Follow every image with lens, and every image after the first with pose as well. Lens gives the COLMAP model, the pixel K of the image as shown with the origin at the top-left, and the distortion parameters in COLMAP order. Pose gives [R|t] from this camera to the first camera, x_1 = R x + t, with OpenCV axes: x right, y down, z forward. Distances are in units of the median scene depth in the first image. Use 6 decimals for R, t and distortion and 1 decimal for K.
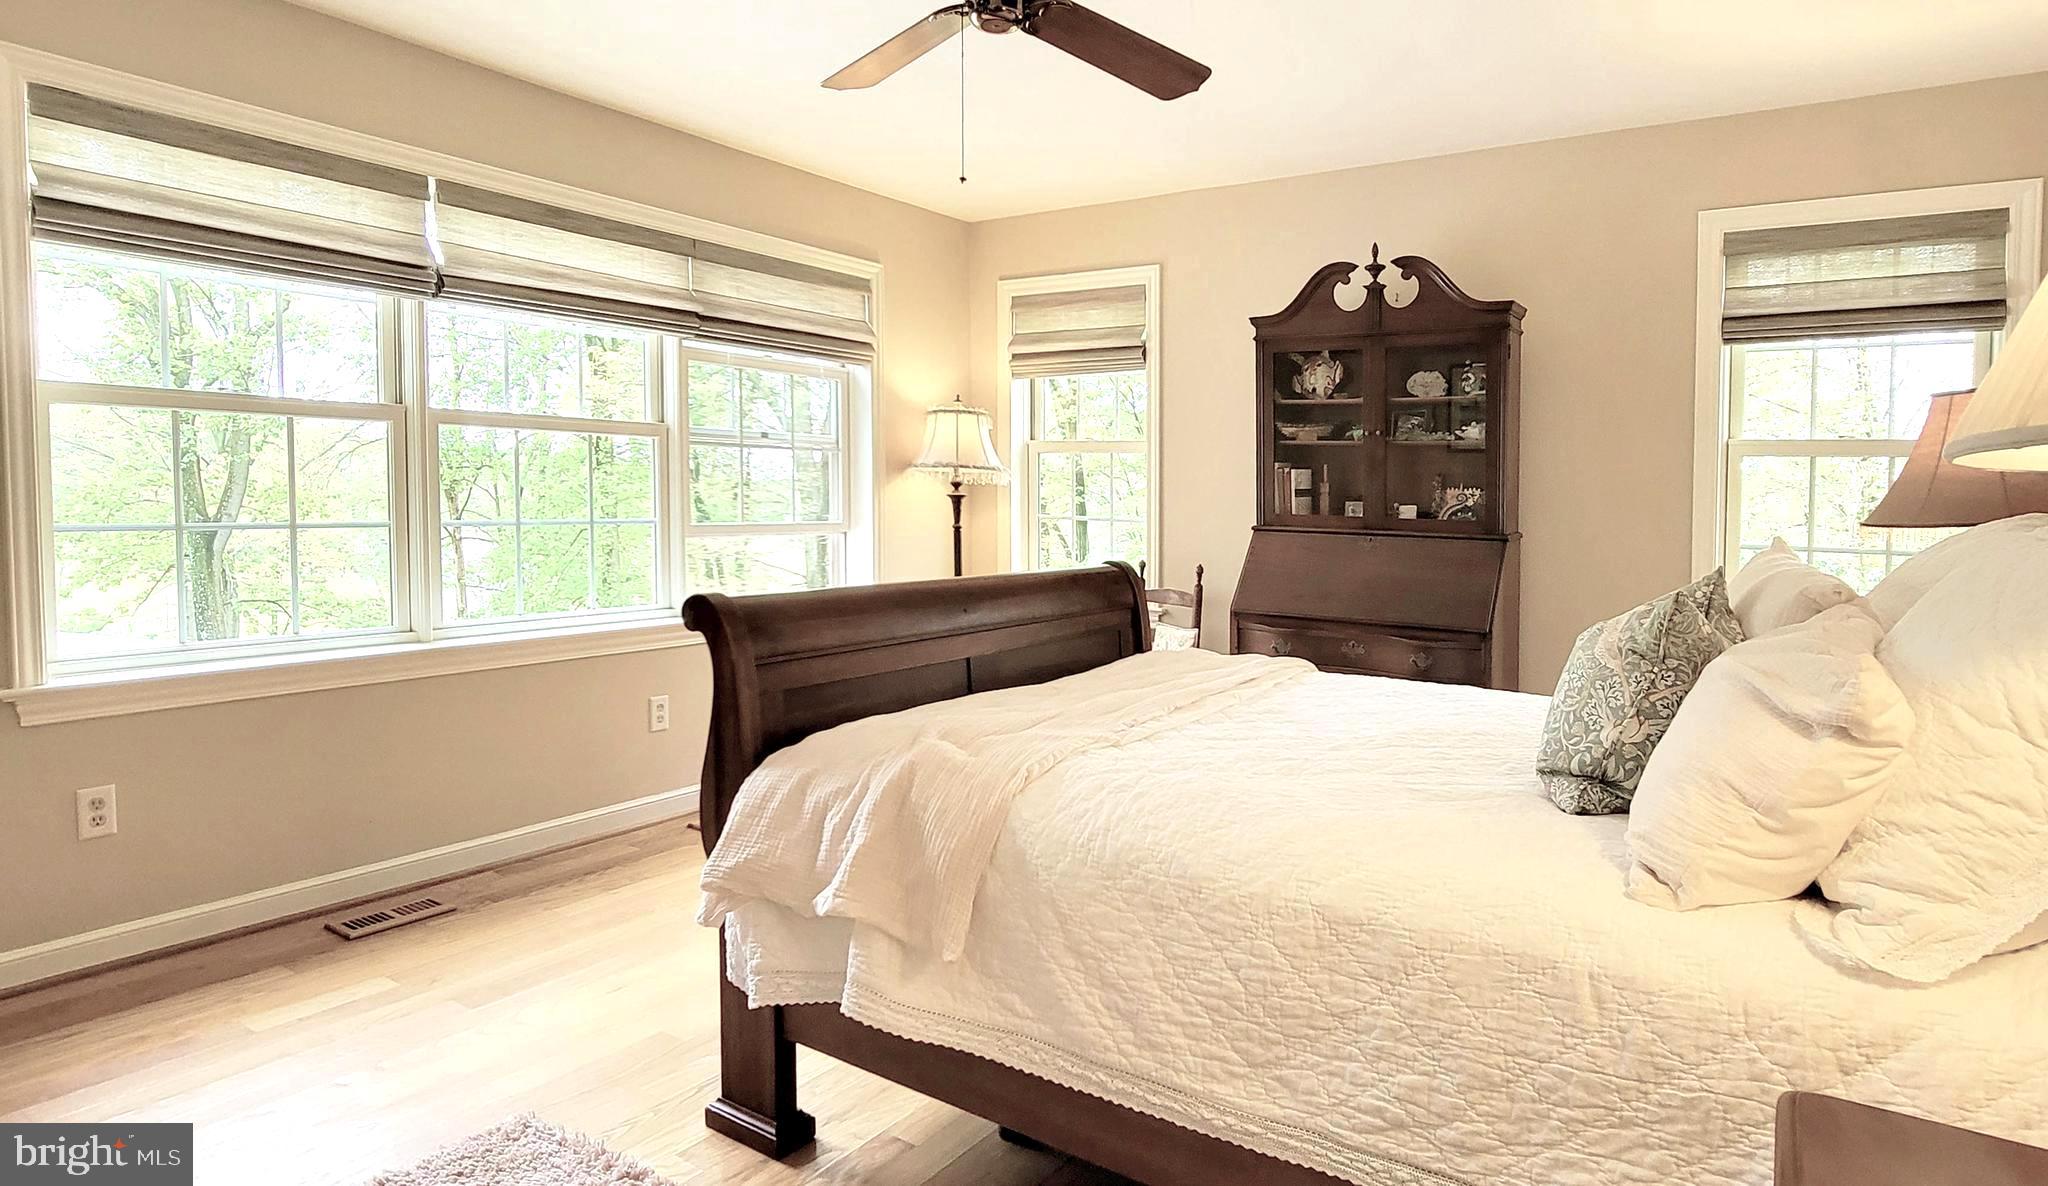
lens RADIAL K [[1201.4, 0, 1058.4], [0, 1201.4, 548.5], [0, 0, 1]] dist [0.019982, 0.000246]
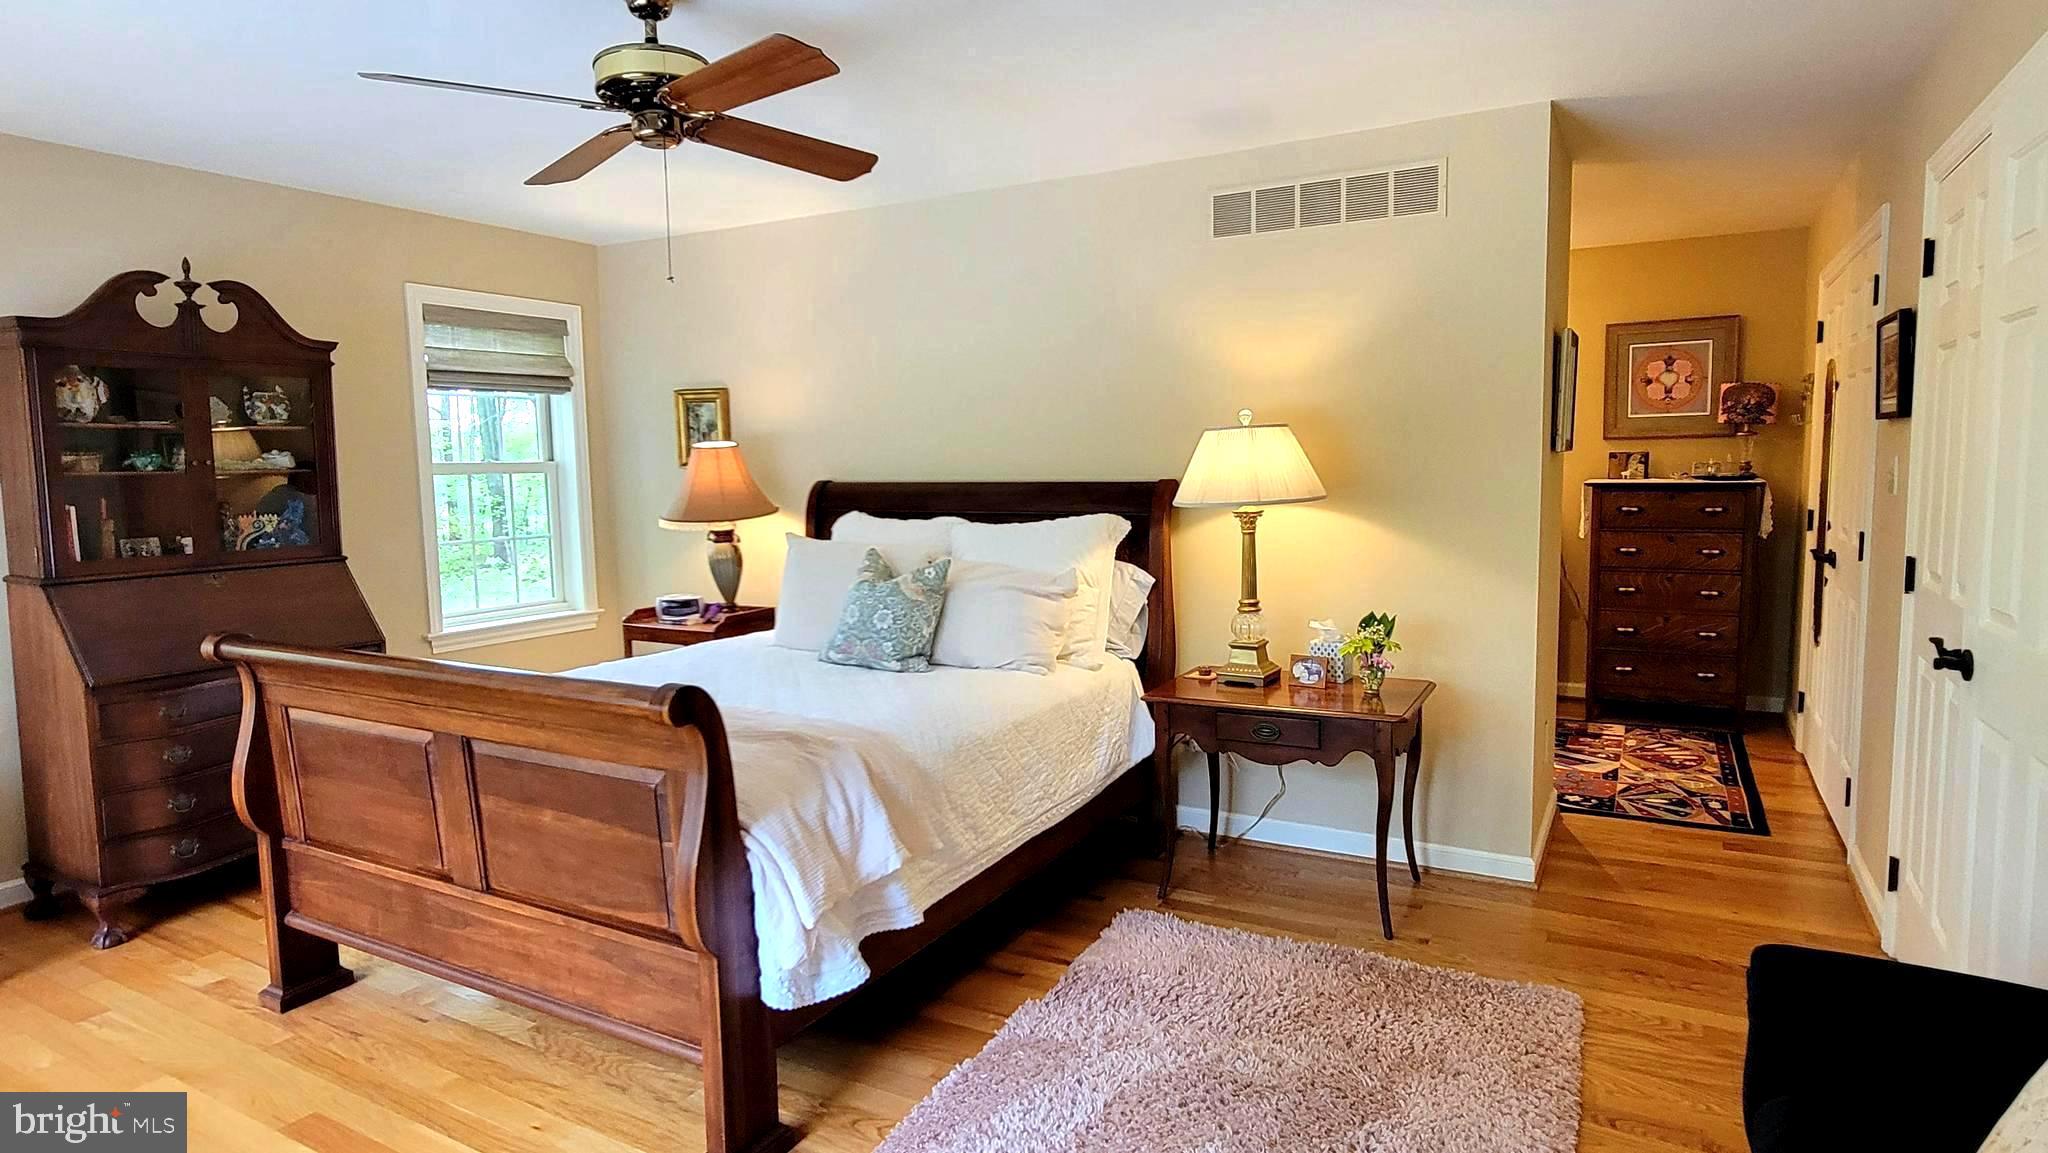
lens RADIAL K [[1123.5, 0, 1020.7], [0, 1123.5, 576.0], [0, 0, 1]] dist [-0.010253, -0.000709]
pose [[-0.076218, -0.124833, 0.989246, -0.654375], [0.063914, 0.989480, 0.129787, -0.080563], [-0.995041, 0.073119, -0.067438, 0.429035]]
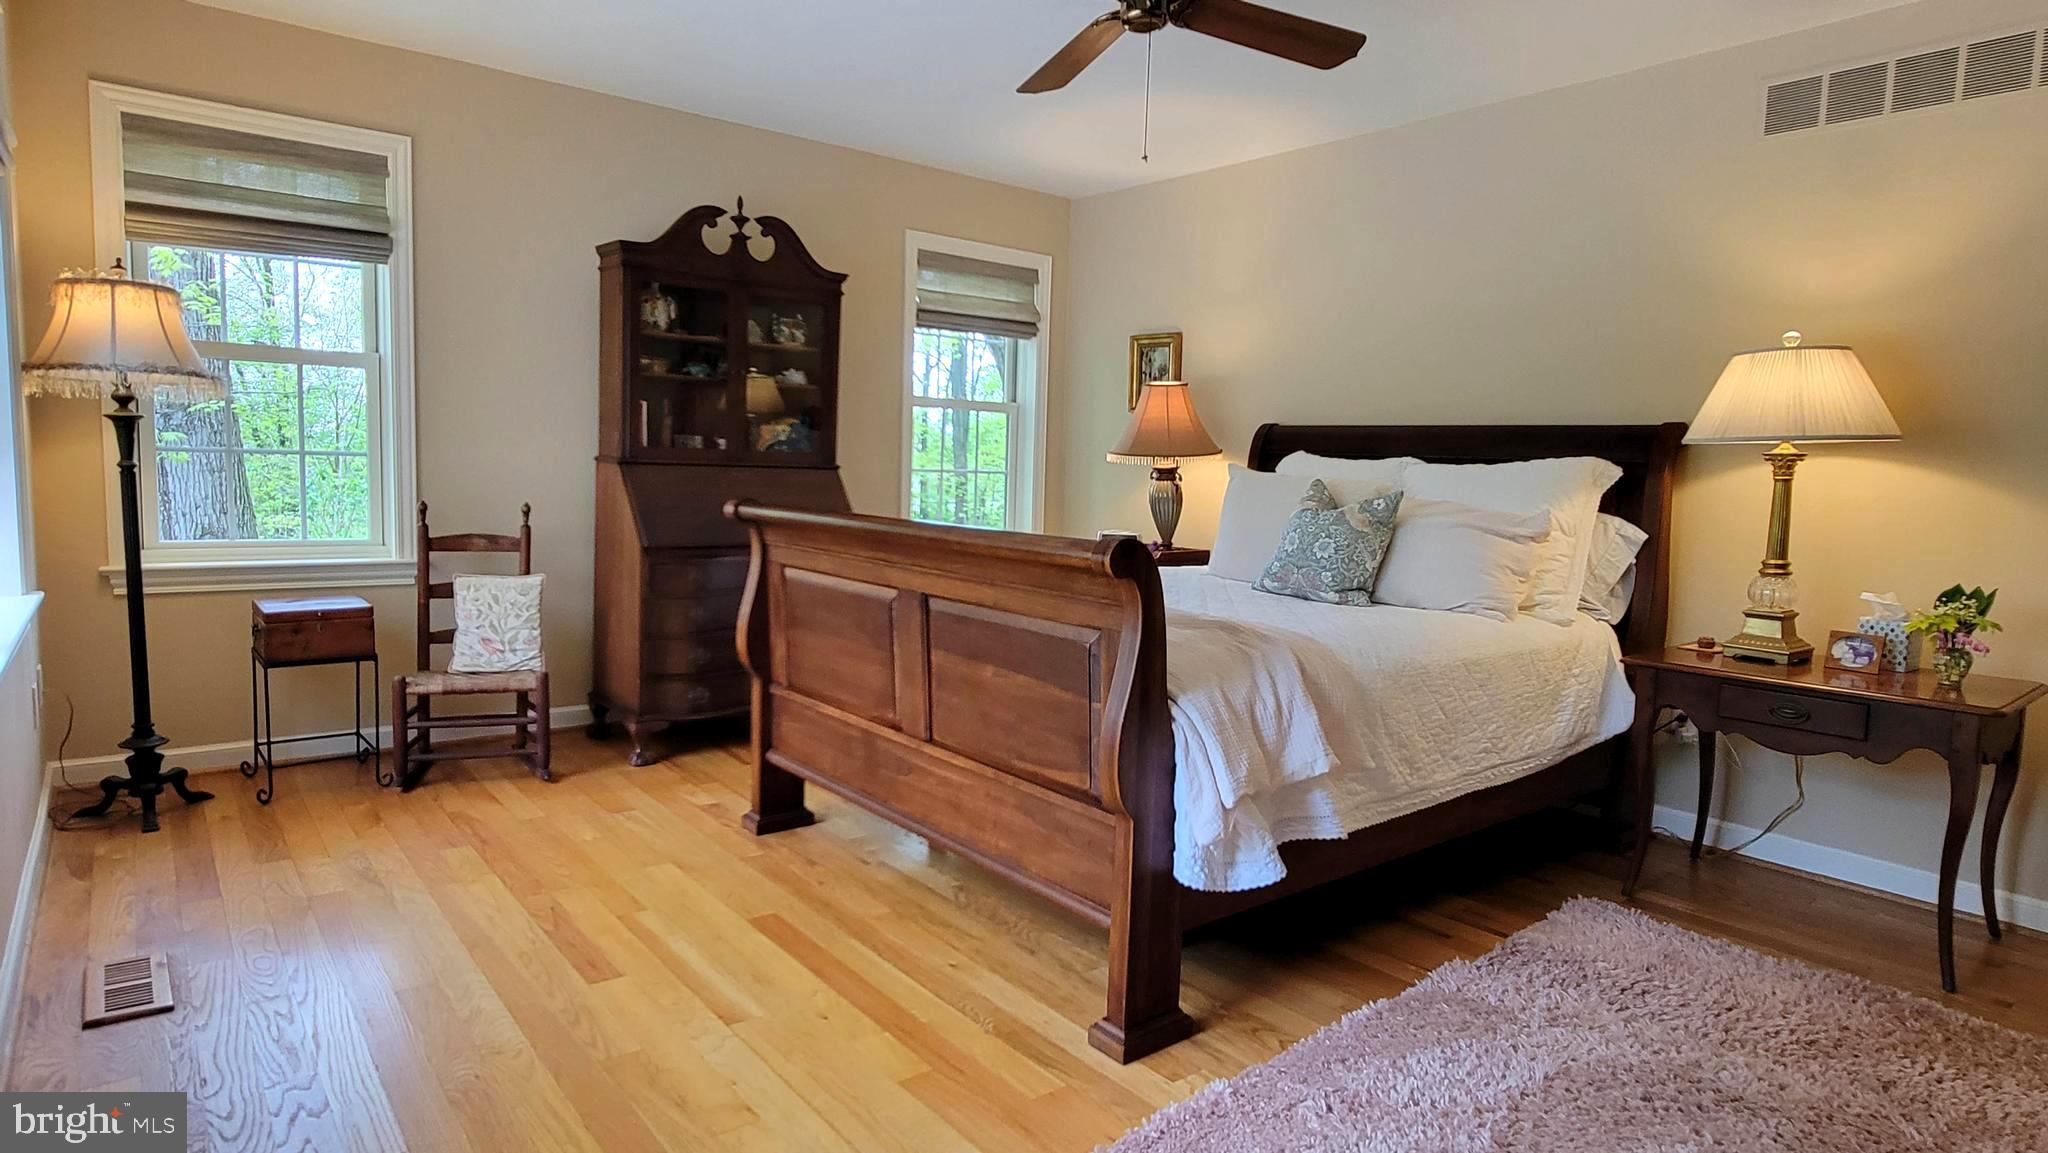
lens RADIAL K [[1120.6, 0, 1024.0], [0, 1120.6, 576.5], [0, 0, 1]] dist [0.005586, -0.002751]
pose [[0.300227, -0.110353, 0.947463, -0.644012], [0.022667, 0.993830, 0.108571, -0.016425], [-0.953599, -0.011119, 0.300876, 0.440969]]
